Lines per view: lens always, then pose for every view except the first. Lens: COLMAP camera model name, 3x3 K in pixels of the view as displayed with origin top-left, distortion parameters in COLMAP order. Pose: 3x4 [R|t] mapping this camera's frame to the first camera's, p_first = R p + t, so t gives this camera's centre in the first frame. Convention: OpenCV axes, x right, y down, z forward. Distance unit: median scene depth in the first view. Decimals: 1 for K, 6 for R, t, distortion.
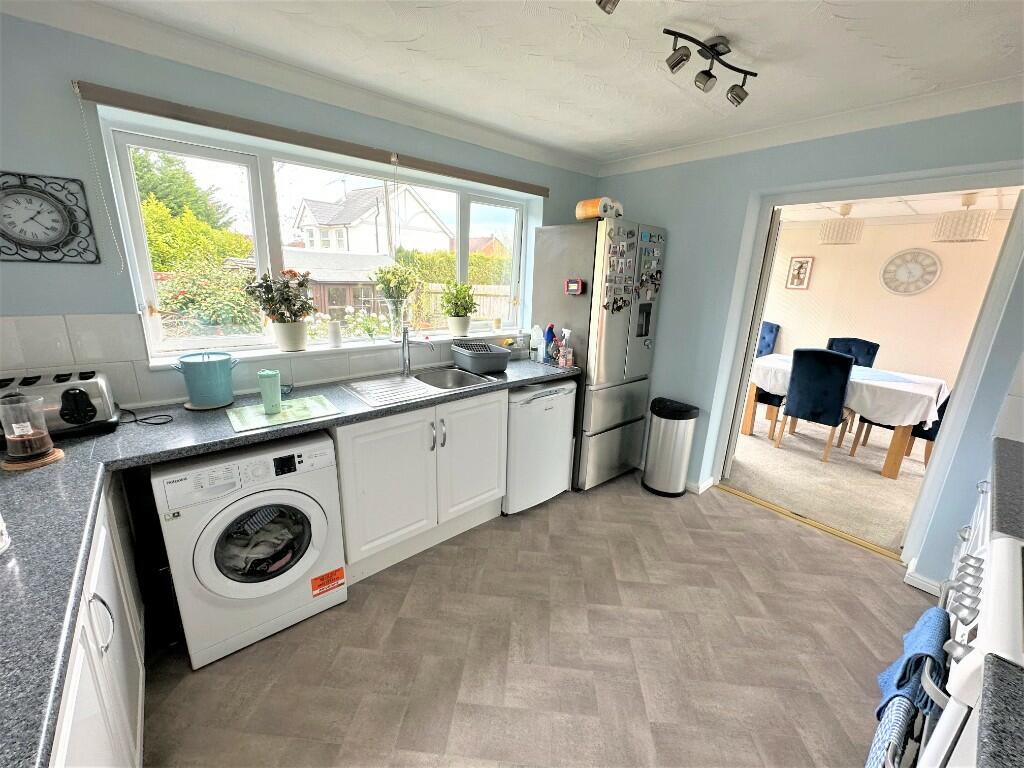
lens RADIAL K [[410.4, 0, 511.3], [0, 410.4, 383.8], [0, 0, 1]] dist [-0.001145, -0.000016]
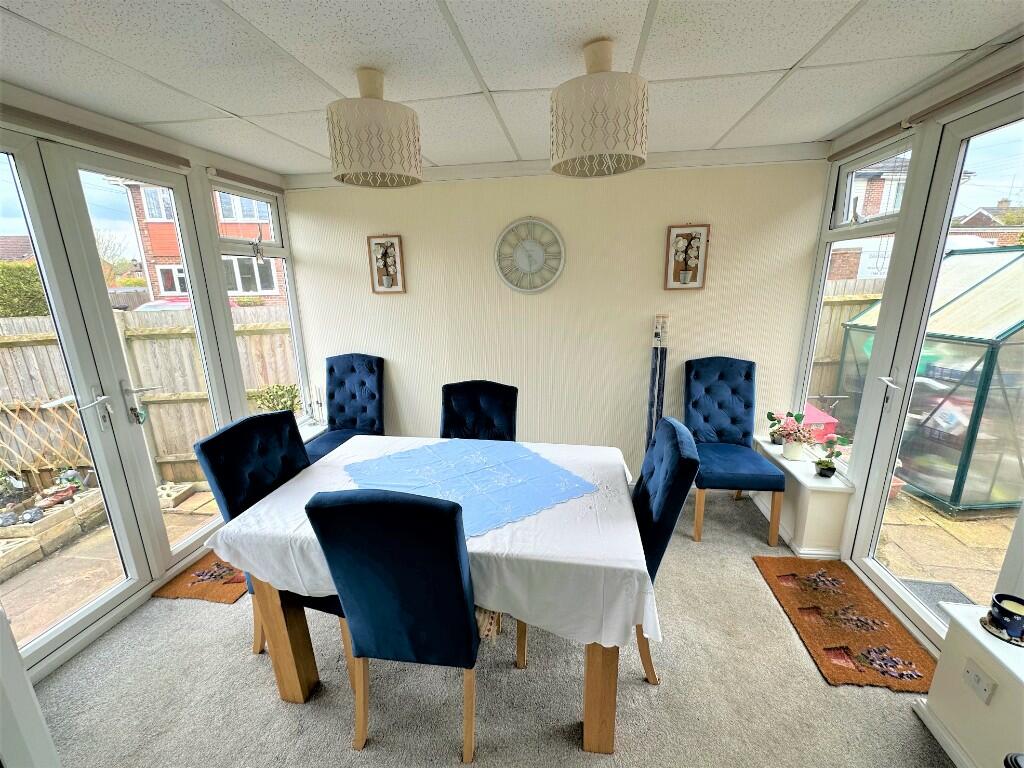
lens RADIAL K [[410.4, 0, 516.2], [0, 410.4, 379.8], [0, 0, 1]] dist [-0.001145, -0.000016]
pose [[0.749593, -0.204594, 0.629485, 0.447620], [0.214881, 0.974738, 0.060927, -0.111969], [-0.626048, 0.089594, 0.774620, 0.465049]]
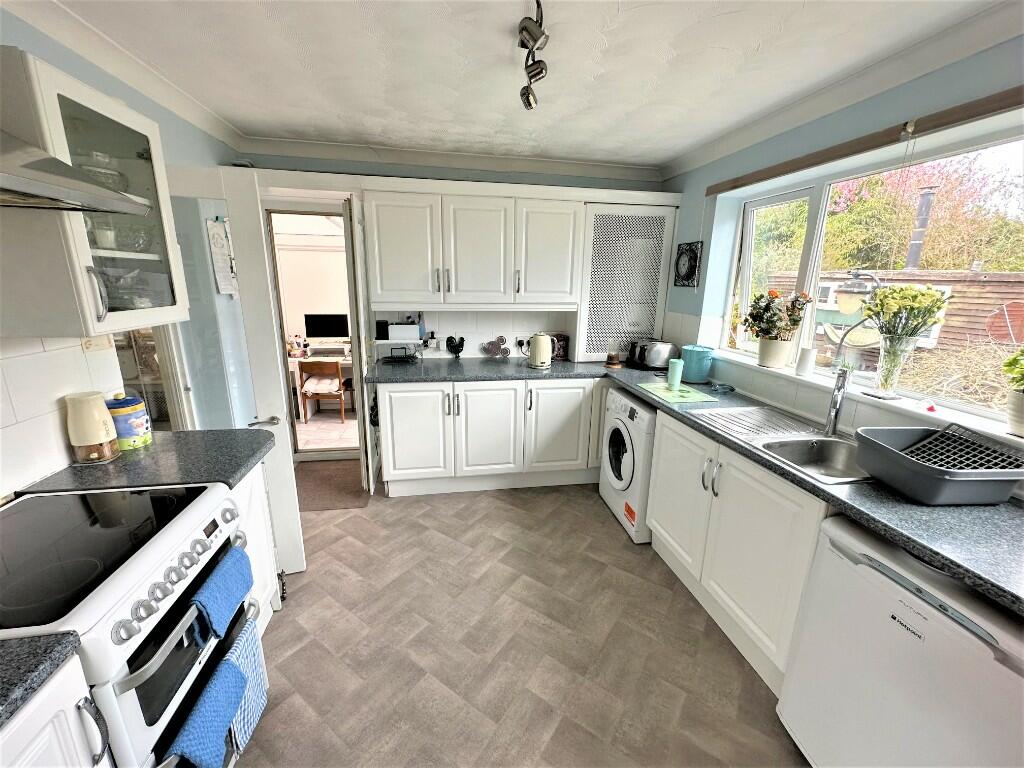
lens RADIAL K [[410.4, 0, 512.1], [0, 410.4, 382.3], [0, 0, 1]] dist [-0.001145, -0.000016]
pose [[-0.503516, 0.171212, -0.846852, 1.154414], [-0.262506, 0.903516, 0.338748, -0.375554], [0.823141, 0.392869, -0.409990, 1.489170]]
